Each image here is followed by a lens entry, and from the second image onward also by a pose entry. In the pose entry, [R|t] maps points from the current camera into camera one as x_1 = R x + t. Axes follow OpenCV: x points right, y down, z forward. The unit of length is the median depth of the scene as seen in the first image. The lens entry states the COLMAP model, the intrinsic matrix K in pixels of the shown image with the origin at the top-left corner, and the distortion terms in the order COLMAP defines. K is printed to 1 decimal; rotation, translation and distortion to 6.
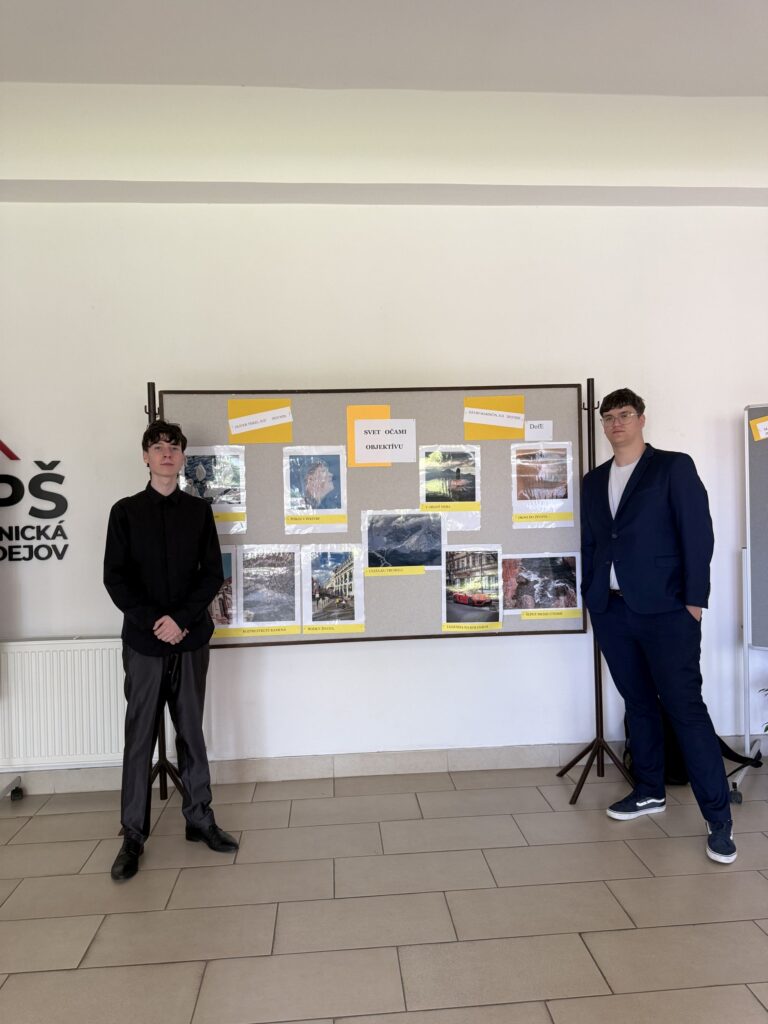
lens RADIAL K [[673.9, 0, 392.3], [0, 673.9, 502.9], [0, 0, 1]] dist [0.005573, -0.041653]
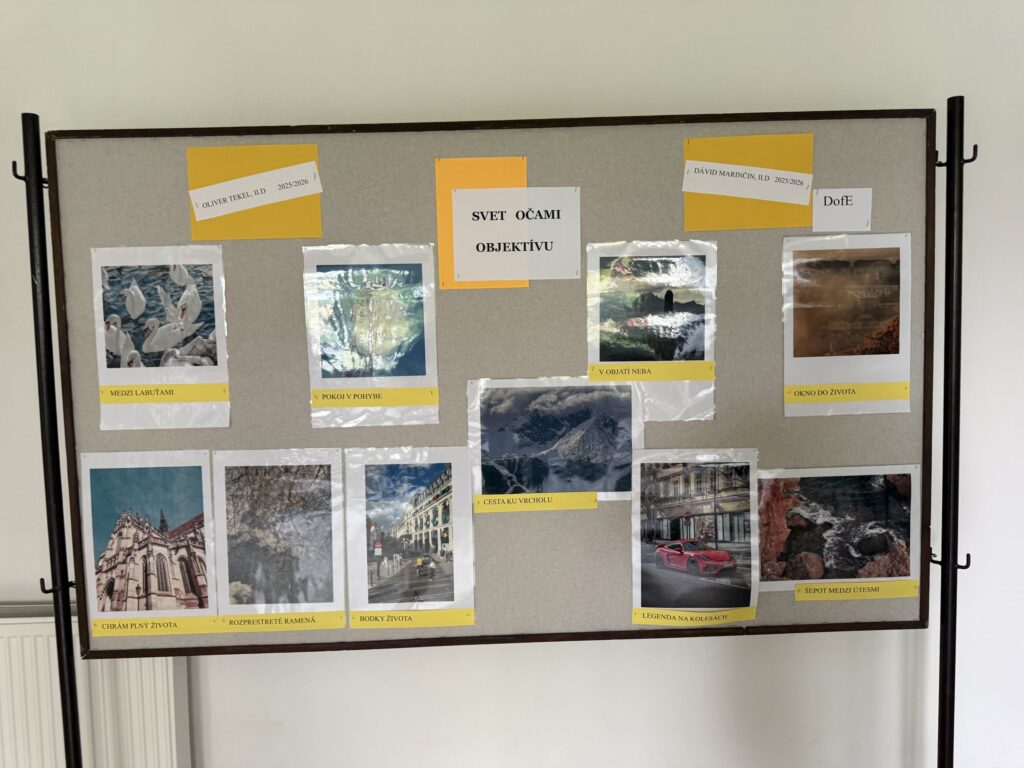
lens RADIAL K [[673.9, 0, 517.8], [0, 673.9, 384.0], [0, 0, 1]] dist [0.005573, -0.041653]
pose [[0.998140, 0.003304, -0.060880, 0.019898], [0.000504, 0.998049, 0.062431, -0.015336], [0.060968, -0.062346, 0.996191, 0.516859]]
